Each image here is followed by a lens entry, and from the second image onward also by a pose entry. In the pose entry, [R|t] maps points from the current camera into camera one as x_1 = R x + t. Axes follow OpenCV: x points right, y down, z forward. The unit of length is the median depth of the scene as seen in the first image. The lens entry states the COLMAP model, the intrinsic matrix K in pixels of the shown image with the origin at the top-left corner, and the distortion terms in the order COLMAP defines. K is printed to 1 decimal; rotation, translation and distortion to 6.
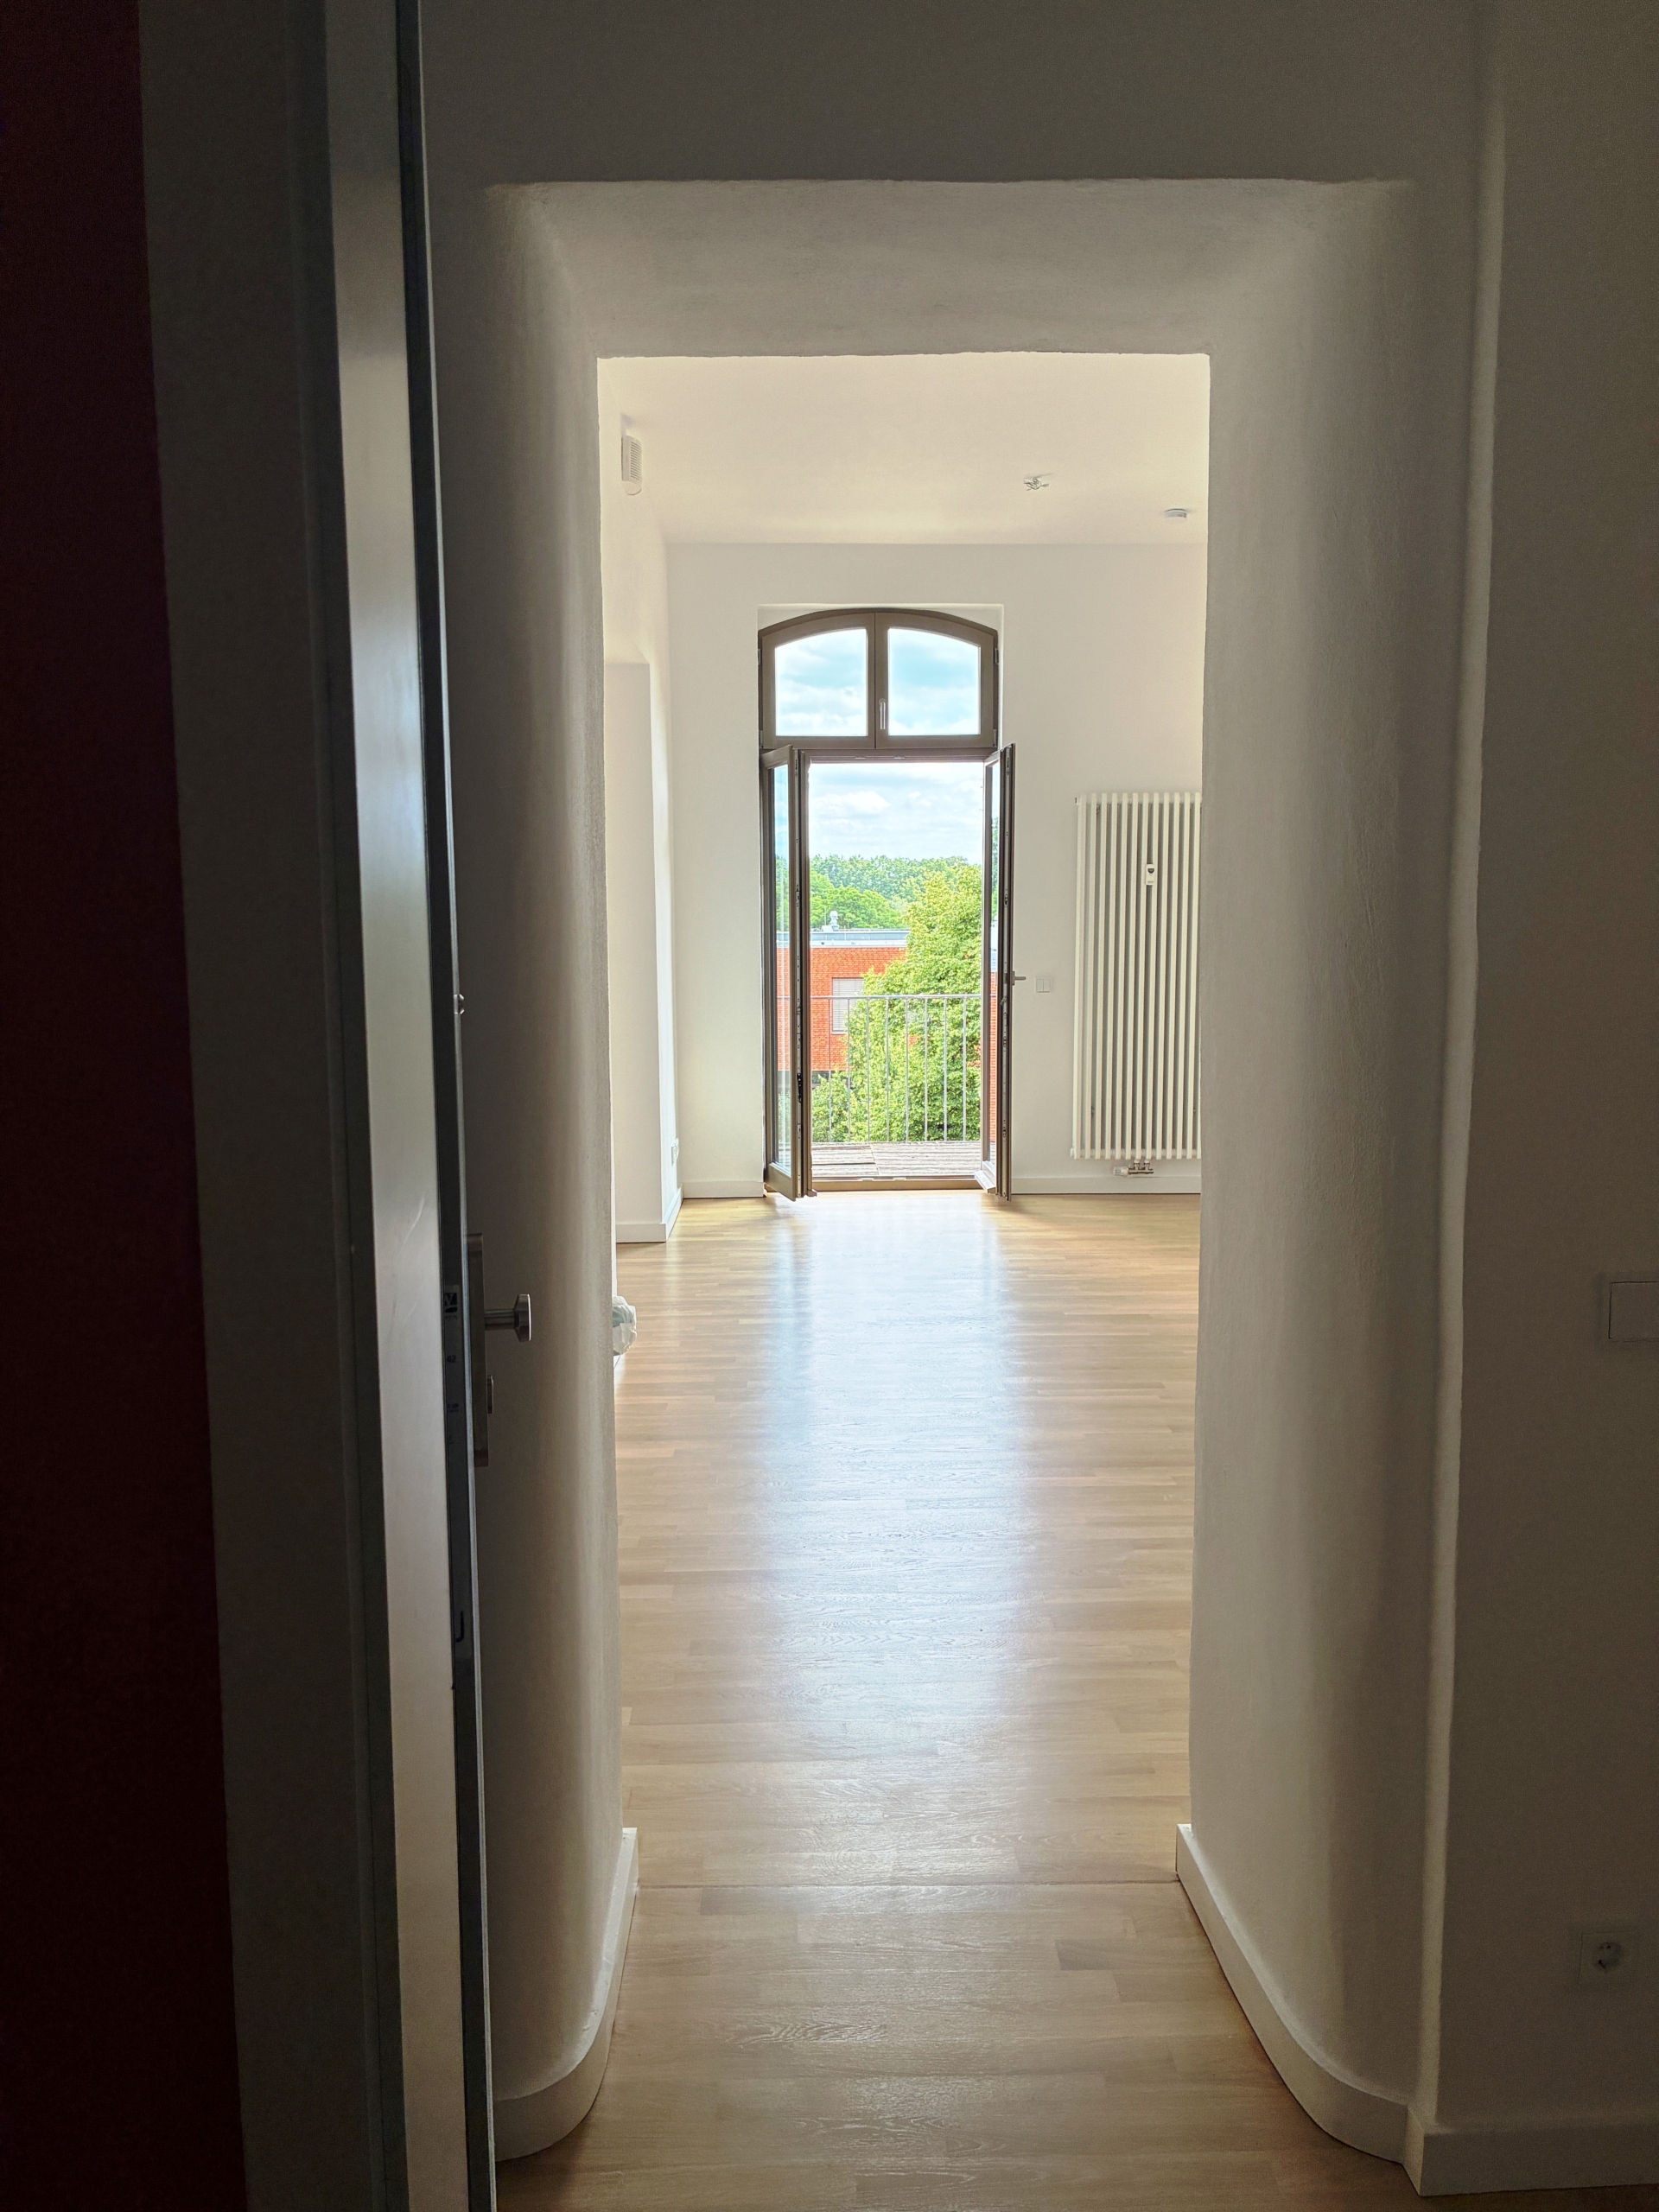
lens RADIAL K [[1697.2, 0, 797.4], [0, 1697.2, 1124.5], [0, 0, 1]] dist [0.029123, -0.039615]
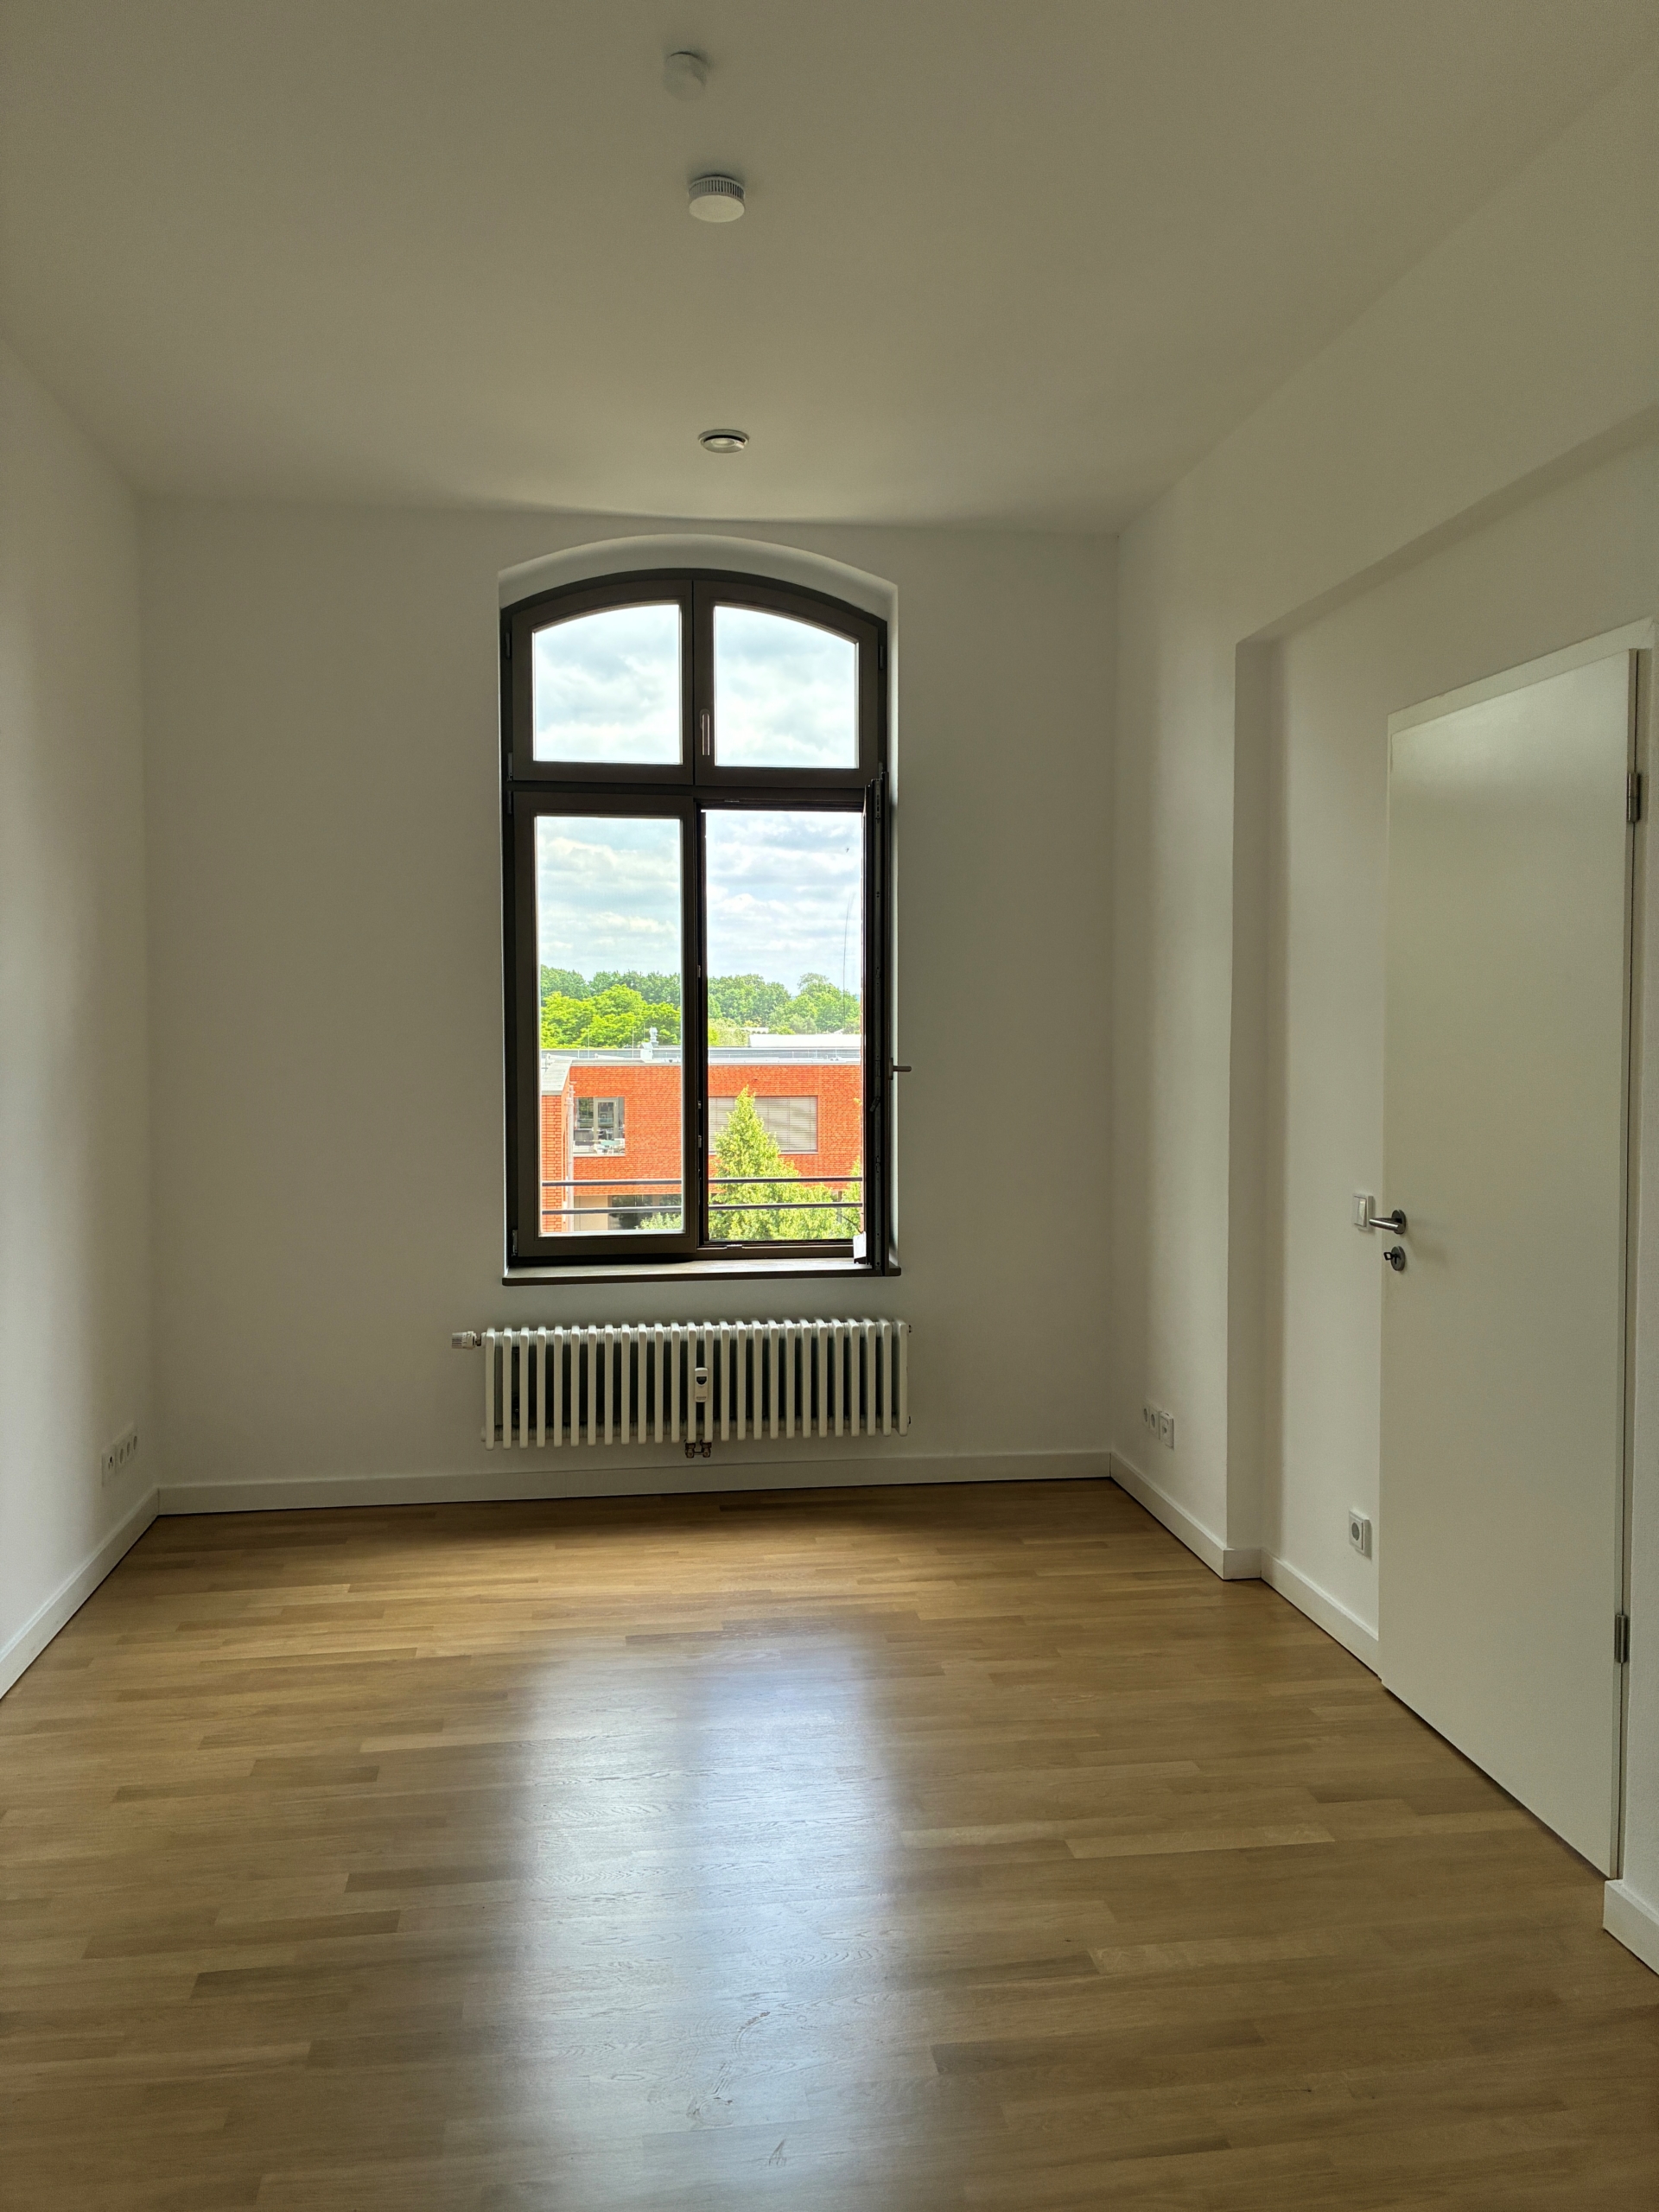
lens RADIAL K [[1697.2, 0, 820.2], [0, 1697.2, 1101.8], [0, 0, 1]] dist [0.029123, -0.039615]
pose [[0.991634, 0.003490, 0.129032, 0.010897], [0.007754, 0.996218, -0.086537, -0.047369], [-0.128846, 0.086813, 0.987857, 0.372654]]
